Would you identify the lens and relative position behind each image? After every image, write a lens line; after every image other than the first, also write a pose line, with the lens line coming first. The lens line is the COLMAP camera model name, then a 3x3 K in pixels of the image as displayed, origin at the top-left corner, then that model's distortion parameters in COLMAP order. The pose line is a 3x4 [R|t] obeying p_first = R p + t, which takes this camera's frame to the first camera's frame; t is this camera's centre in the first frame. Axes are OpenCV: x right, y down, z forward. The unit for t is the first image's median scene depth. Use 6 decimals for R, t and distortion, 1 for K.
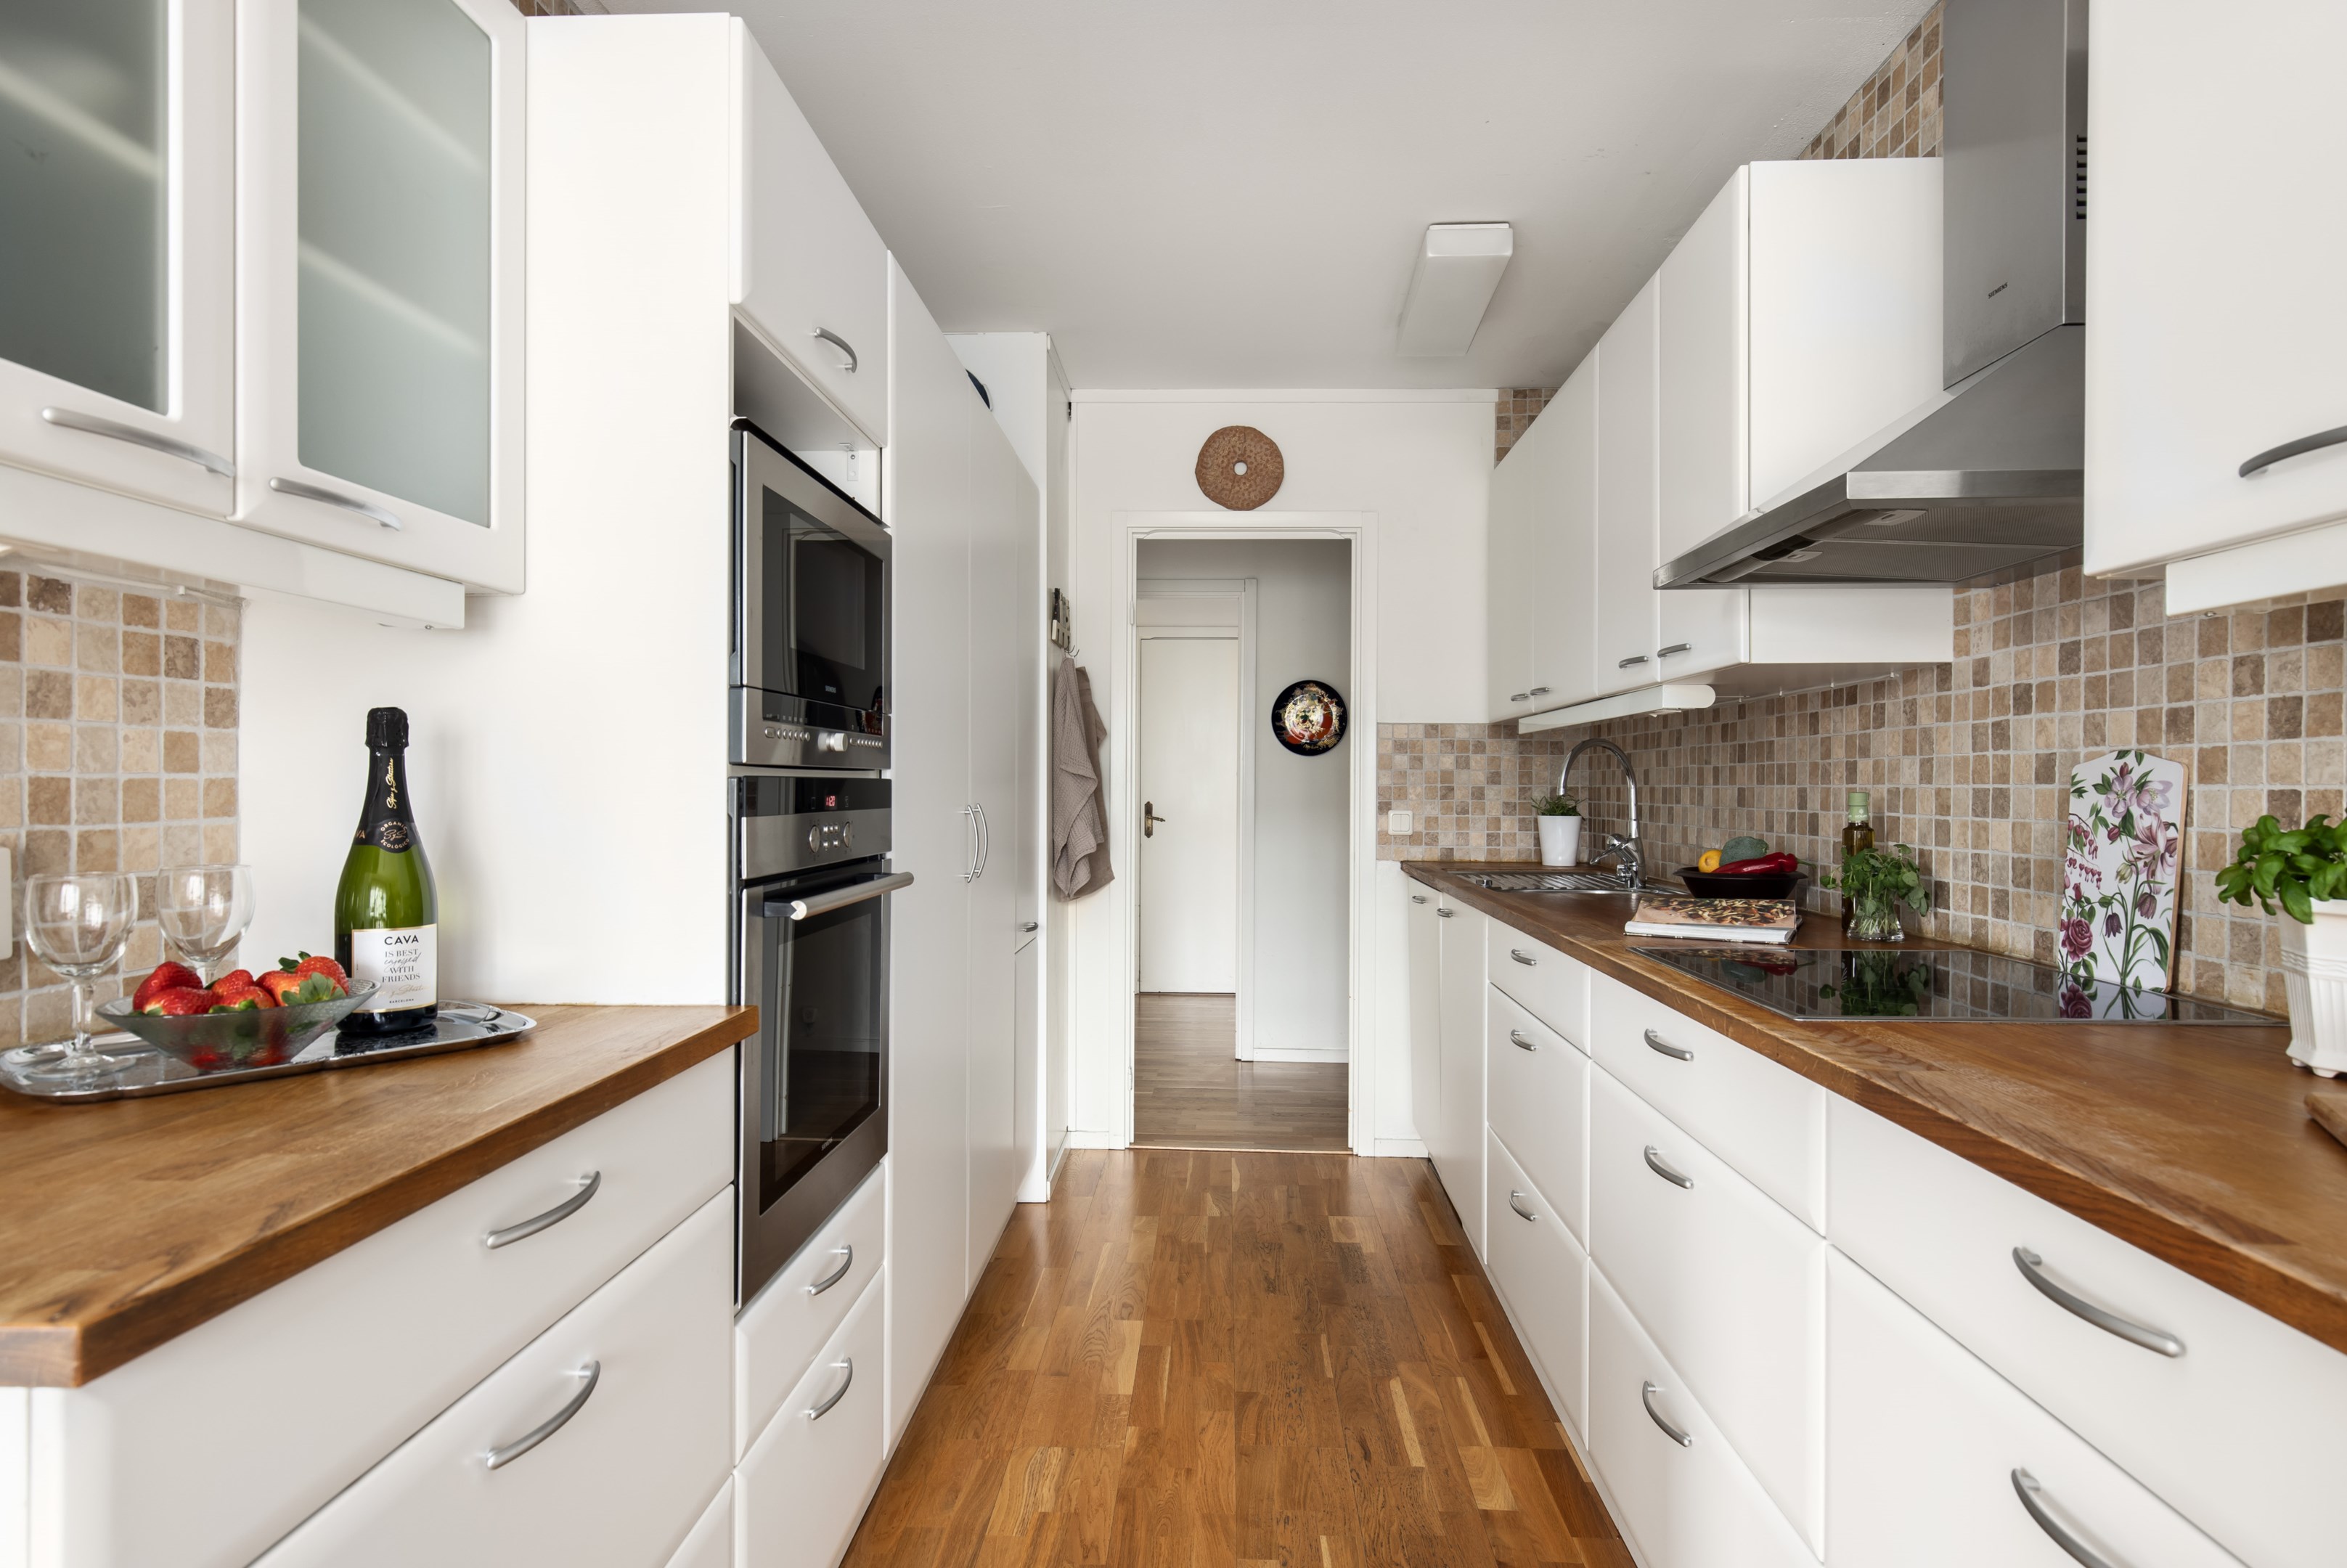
lens RADIAL K [[1262.1, 0, 1178.7], [0, 1262.1, 778.8], [0, 0, 1]] dist [0.002362, 0.000880]
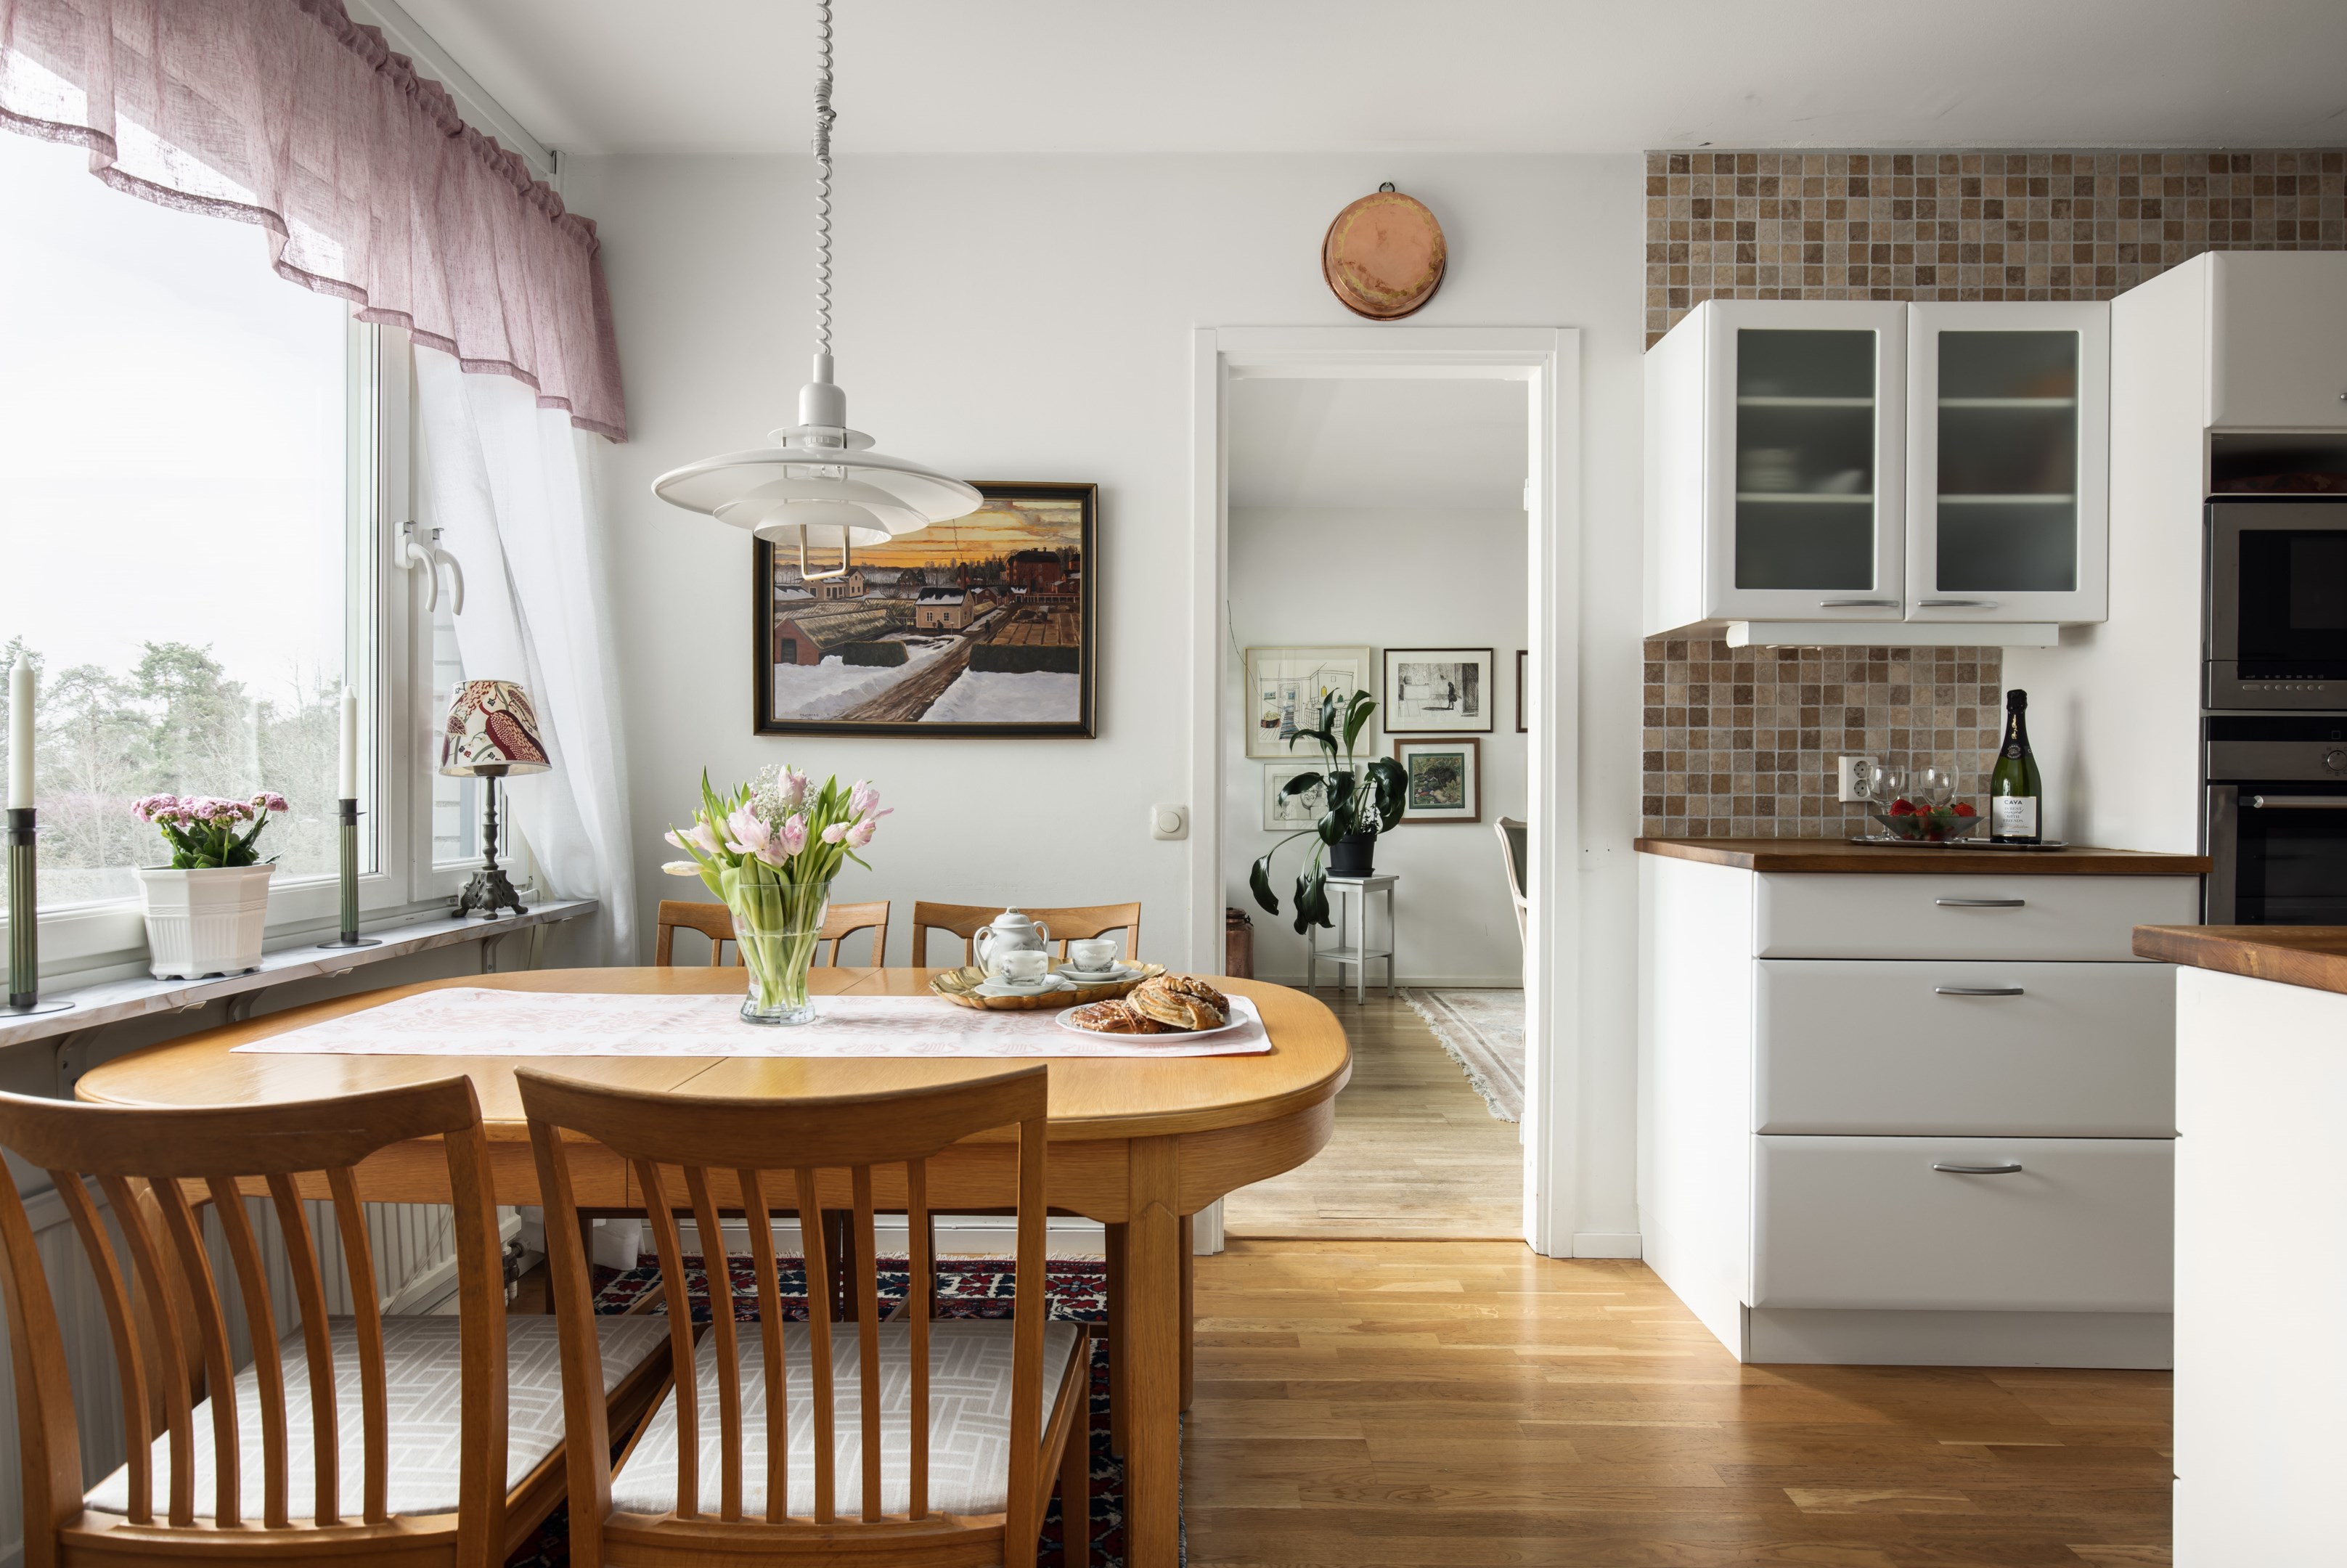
lens RADIAL K [[1262.1, 0, 1178.7], [0, 1262.1, 778.8], [0, 0, 1]] dist [0.002362, 0.000880]
pose [[0.041982, -0.000253, -0.999118, 1.360788], [0.000377, 1.000000, -0.000237, 0.087198], [0.999118, -0.000367, 0.041982, -0.441657]]
